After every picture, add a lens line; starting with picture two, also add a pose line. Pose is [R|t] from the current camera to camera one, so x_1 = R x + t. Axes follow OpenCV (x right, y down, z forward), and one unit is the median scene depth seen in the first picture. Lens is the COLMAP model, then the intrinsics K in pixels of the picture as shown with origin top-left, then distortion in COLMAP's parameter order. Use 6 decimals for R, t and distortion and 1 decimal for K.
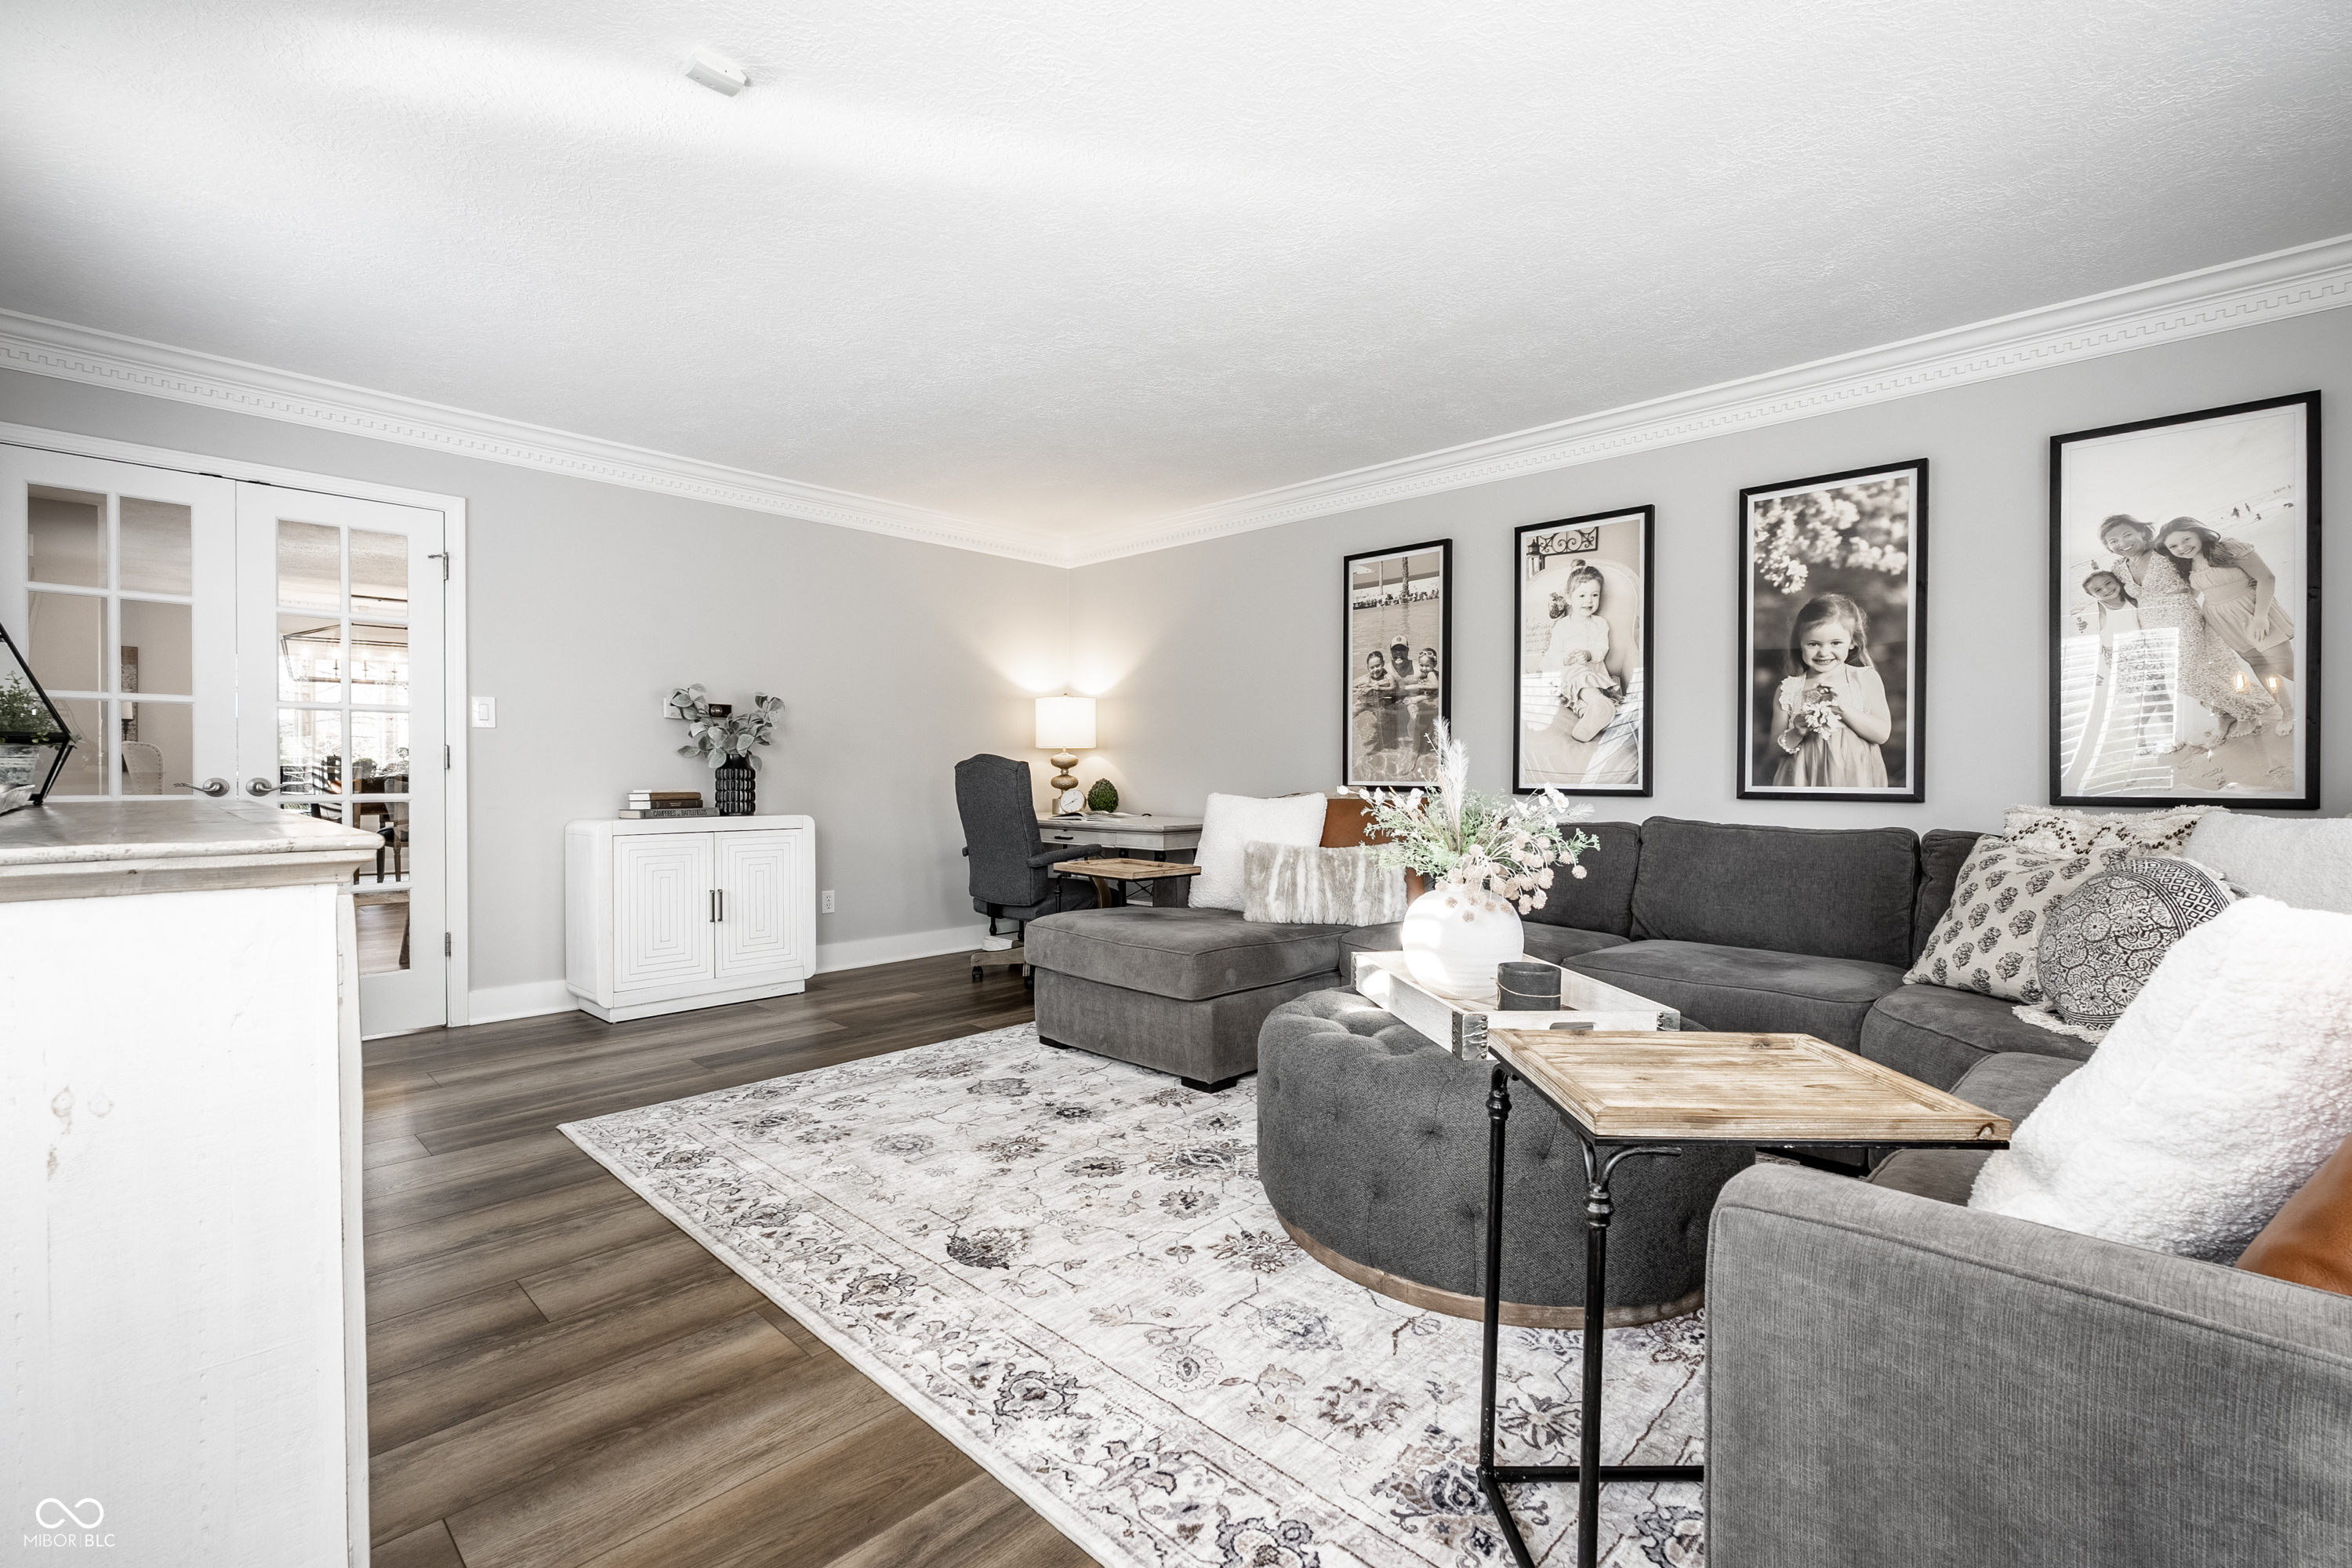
lens RADIAL K [[1029.6, 0, 1170.7], [0, 1029.6, 776.7], [0, 0, 1]] dist [-0.002543, 0.000000]
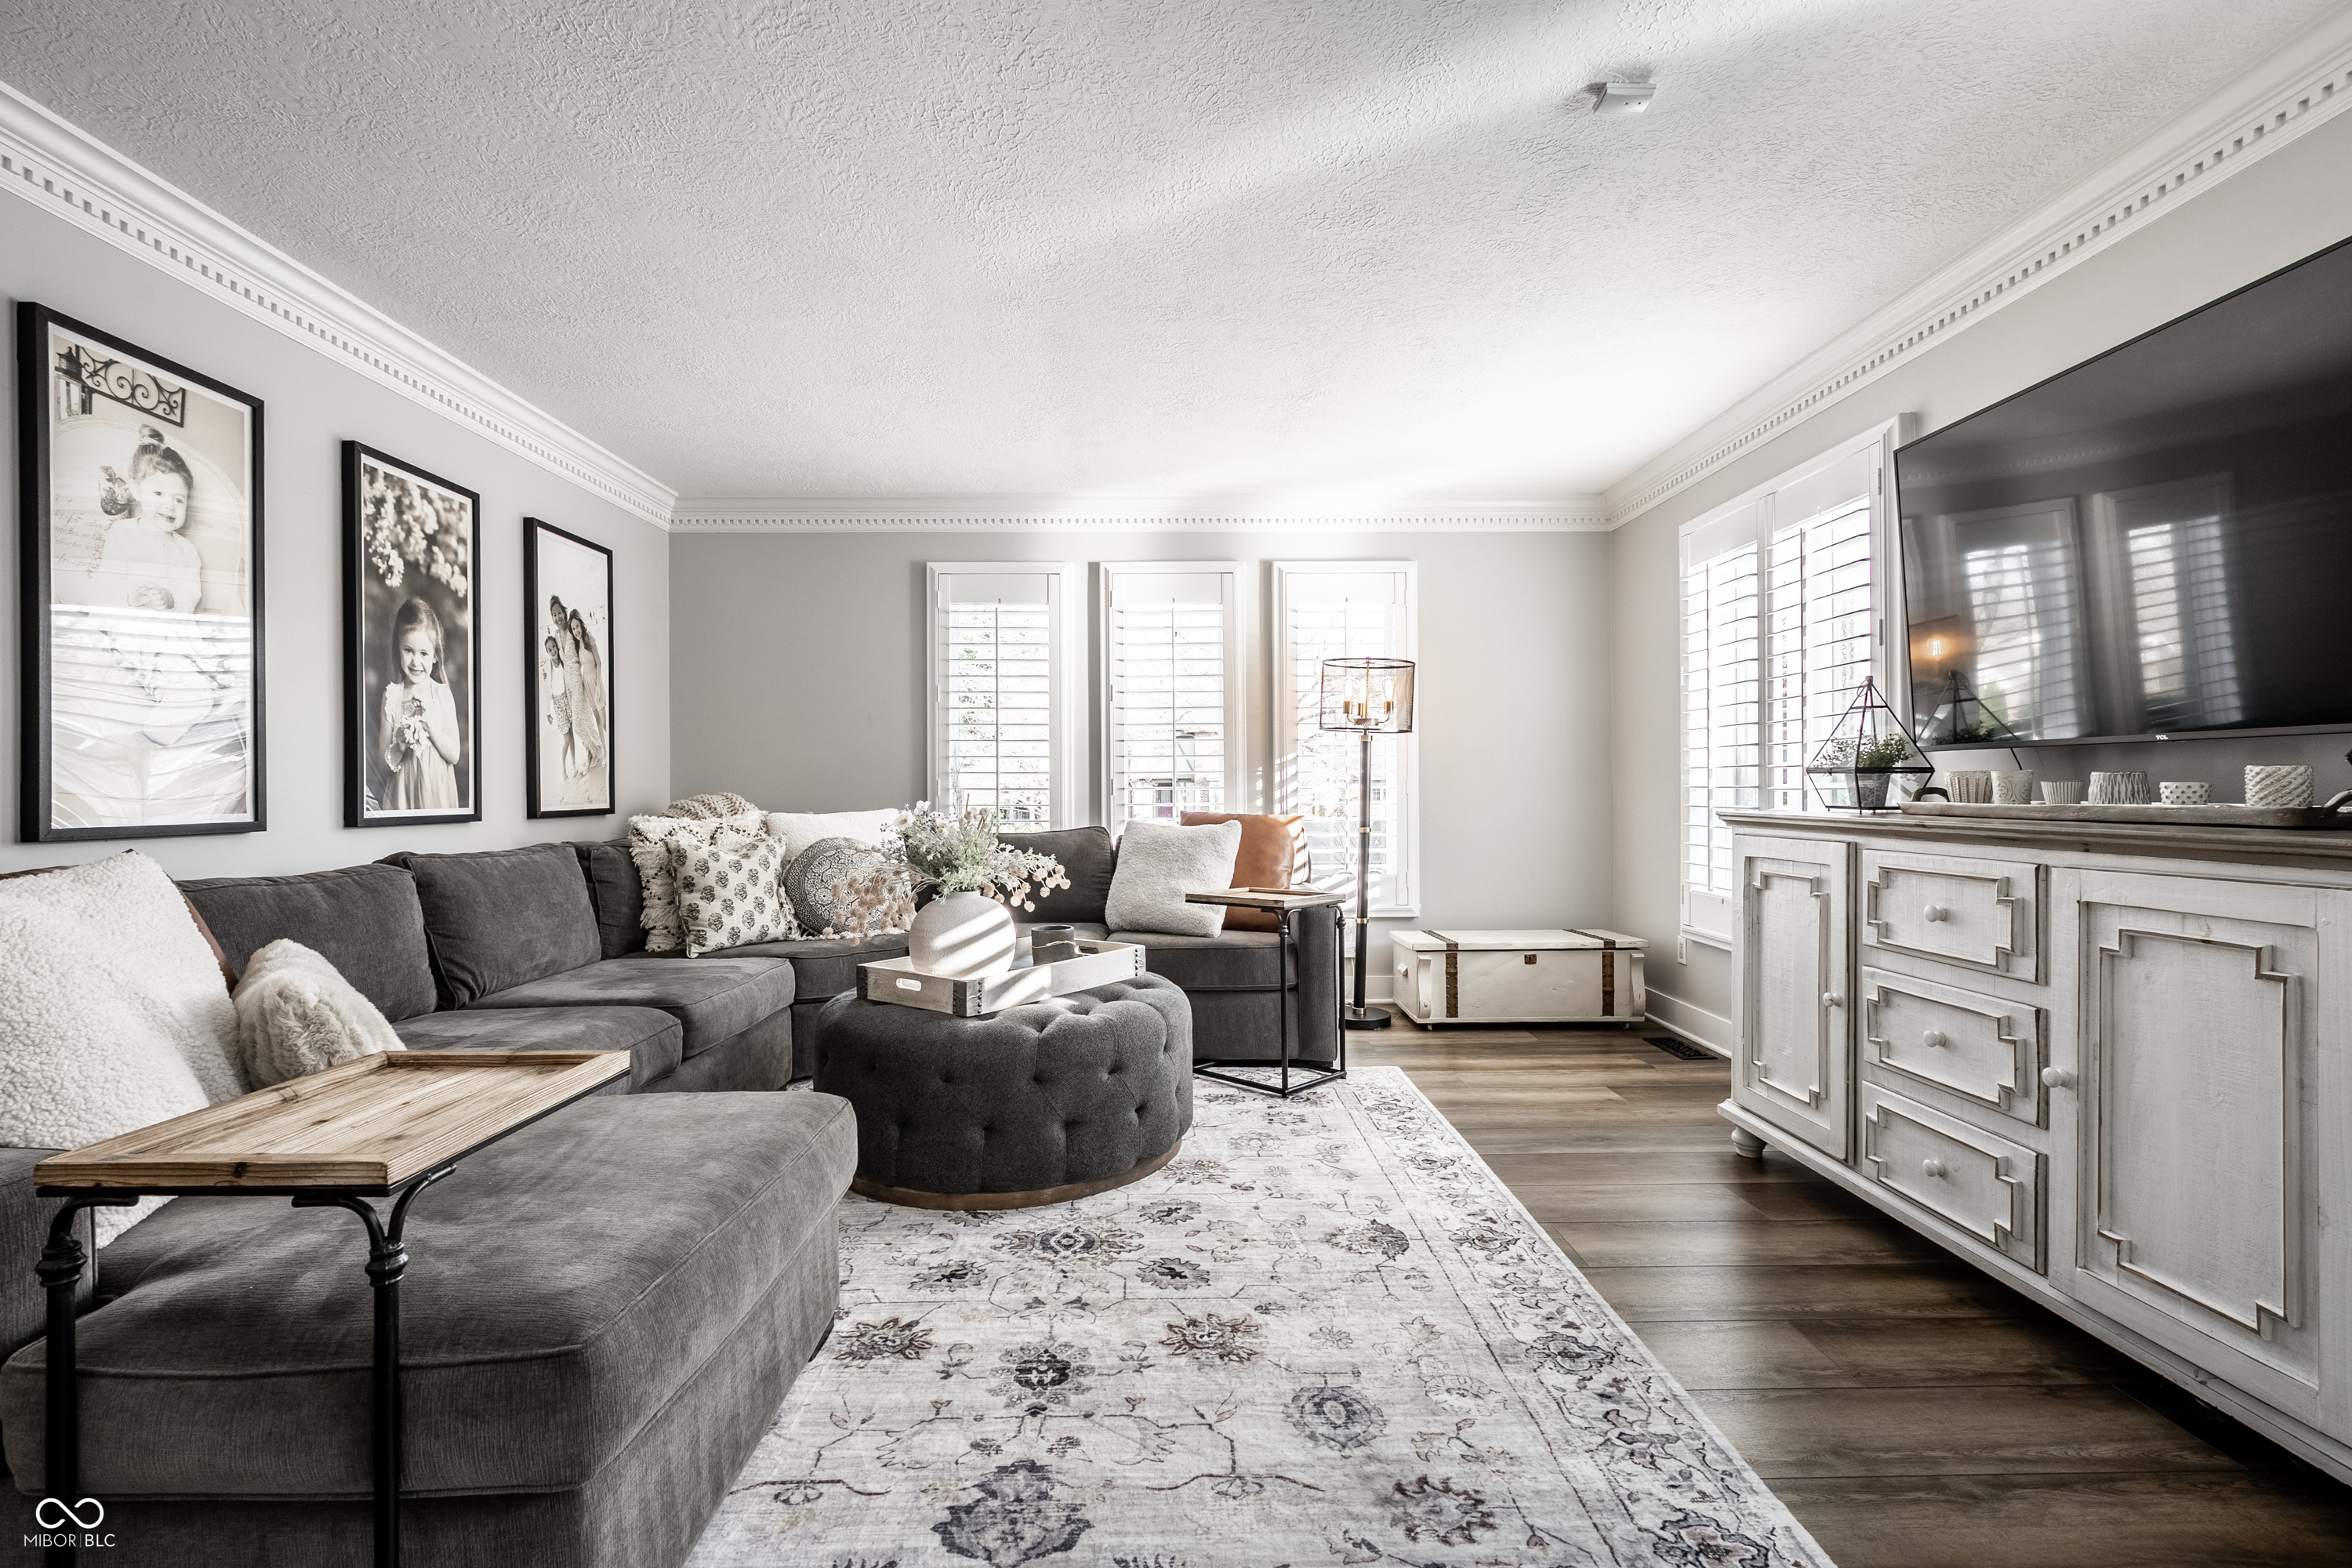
lens RADIAL K [[1040.9, 0, 1176.0], [0, 1040.9, 784.0], [0, 0, 1]] dist [-0.001754, 0.000210]
pose [[-0.707897, 0.001626, 0.706314, -0.539403], [0.005554, 0.999979, 0.003265, -0.012813], [-0.706294, 0.006235, -0.707892, 1.289579]]
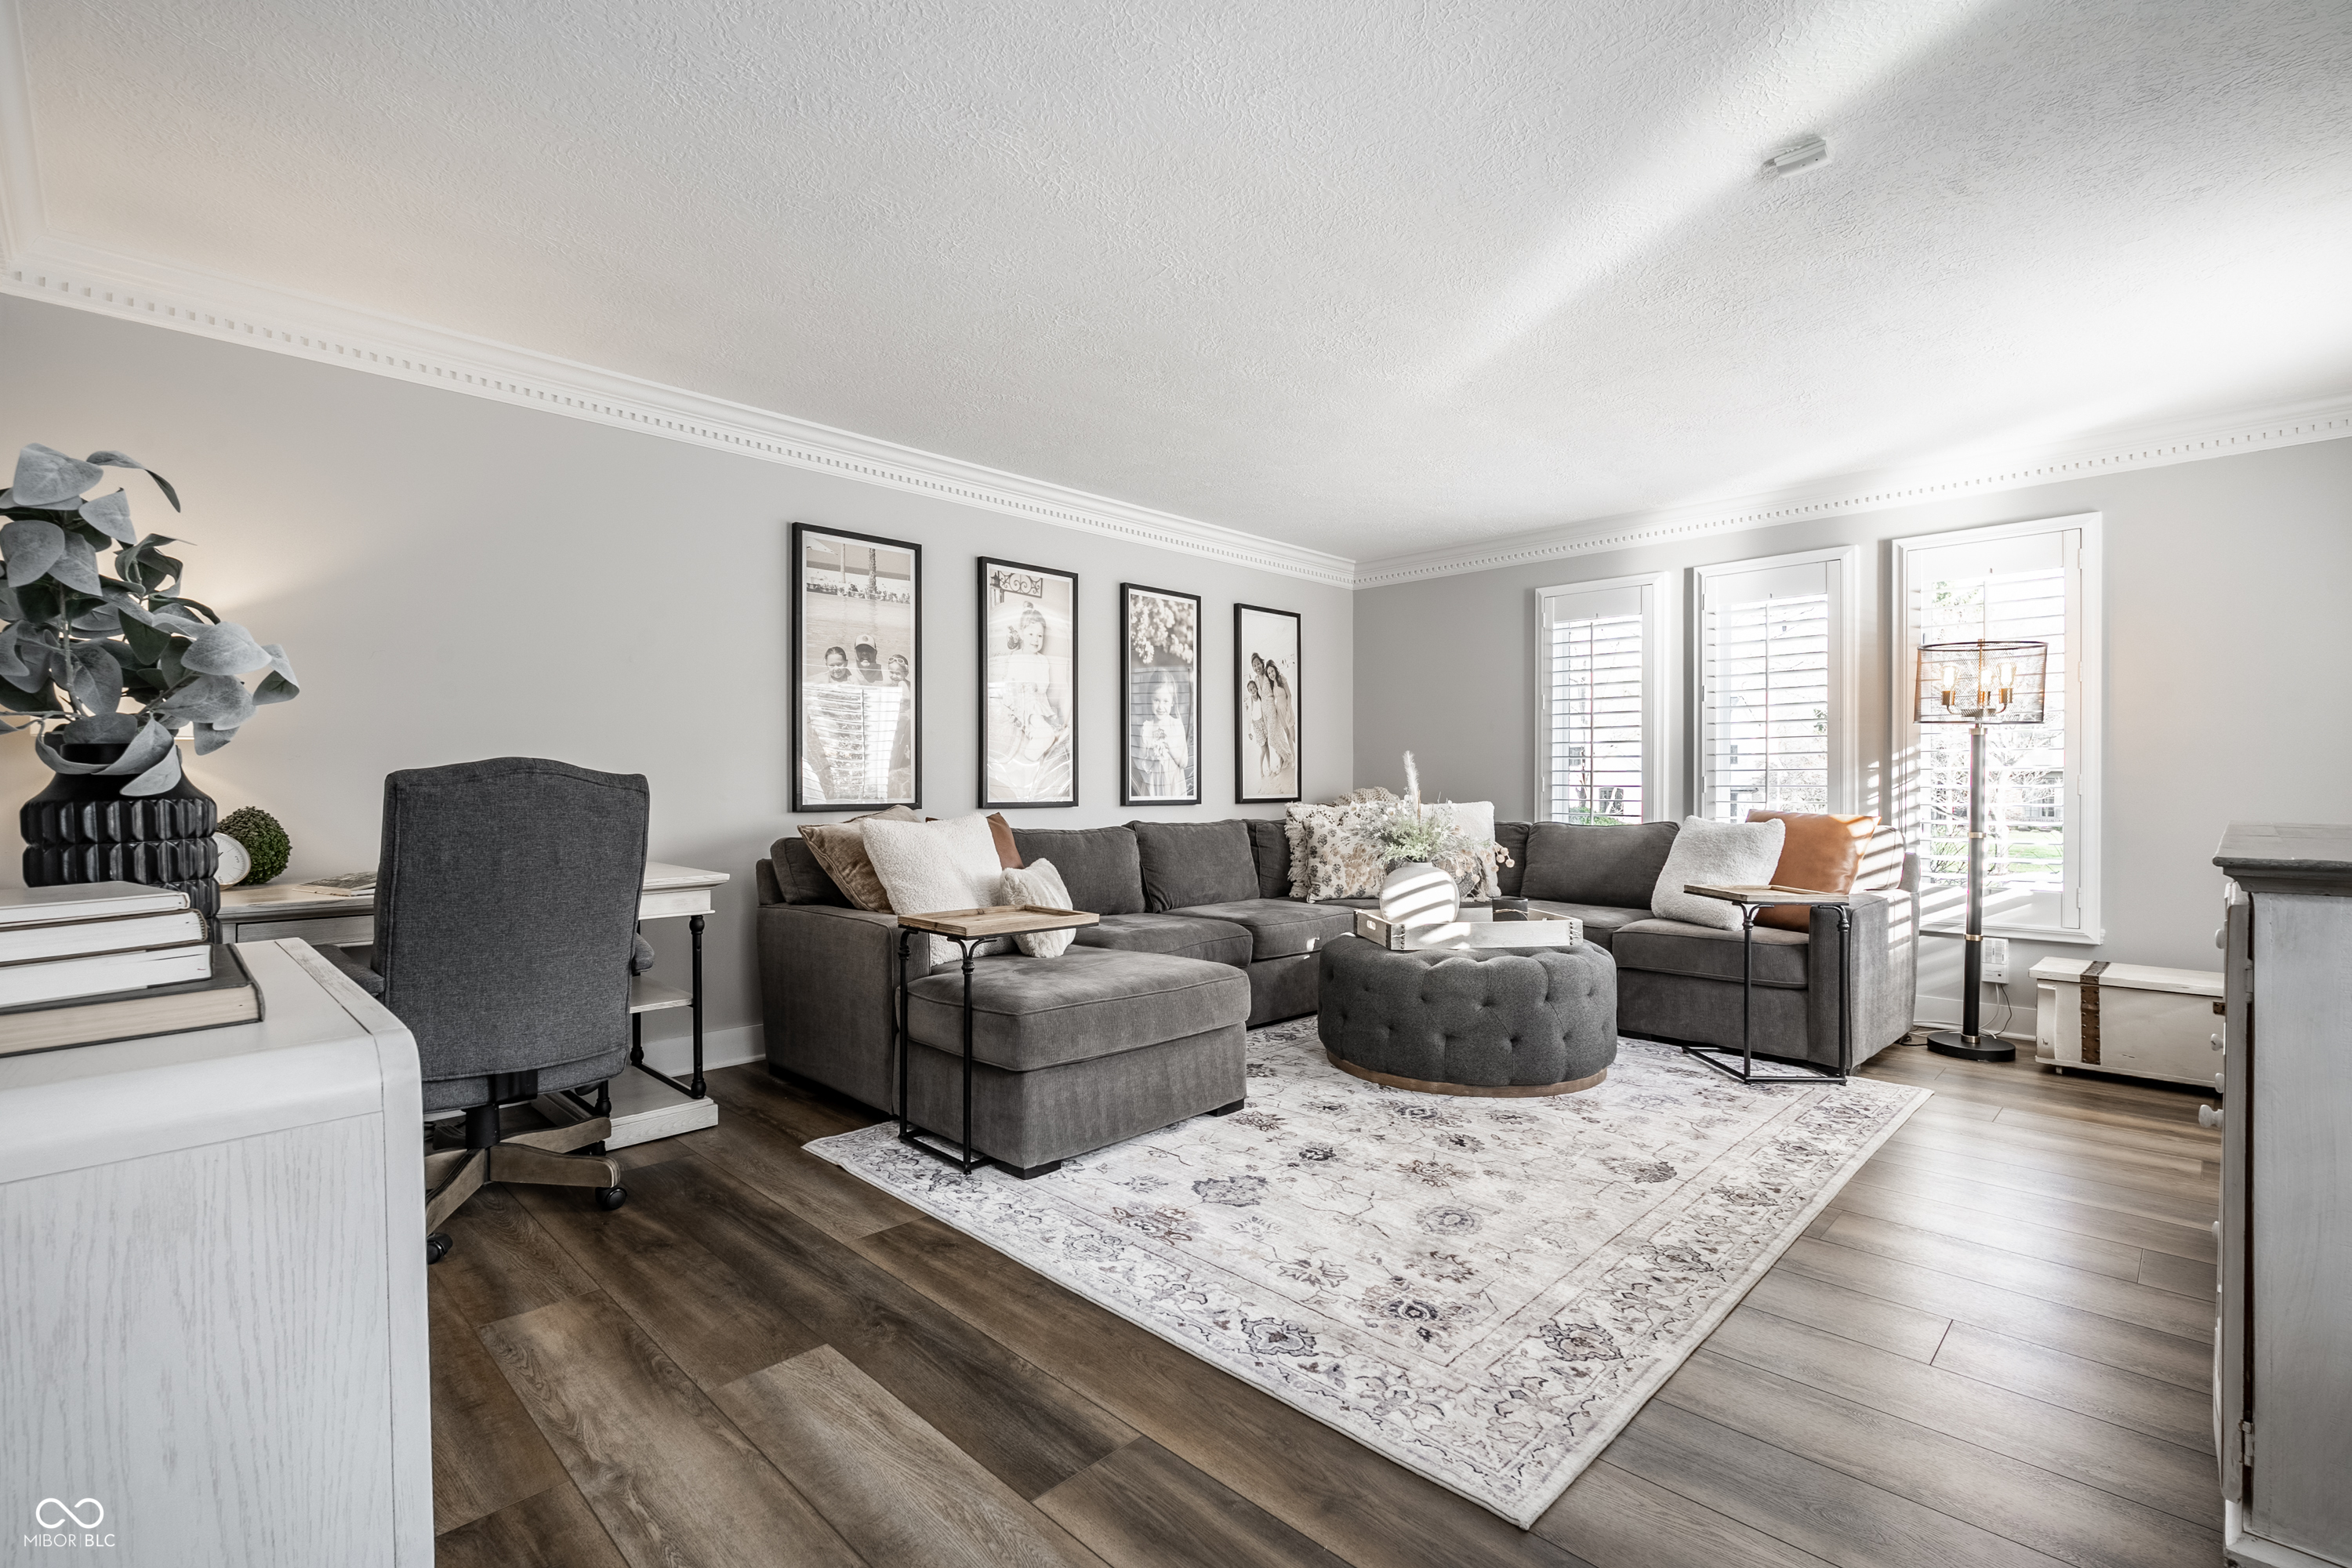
lens RADIAL K [[1058.2, 0, 1176.0], [0, 1058.2, 784.0], [0, 0, 1]] dist [-0.004047, 0.000370]
pose [[0.010912, -0.005389, 0.999926, -1.001035], [0.004831, 0.999974, 0.005336, -0.017186], [-0.999929, 0.004773, 0.010938, 1.053295]]
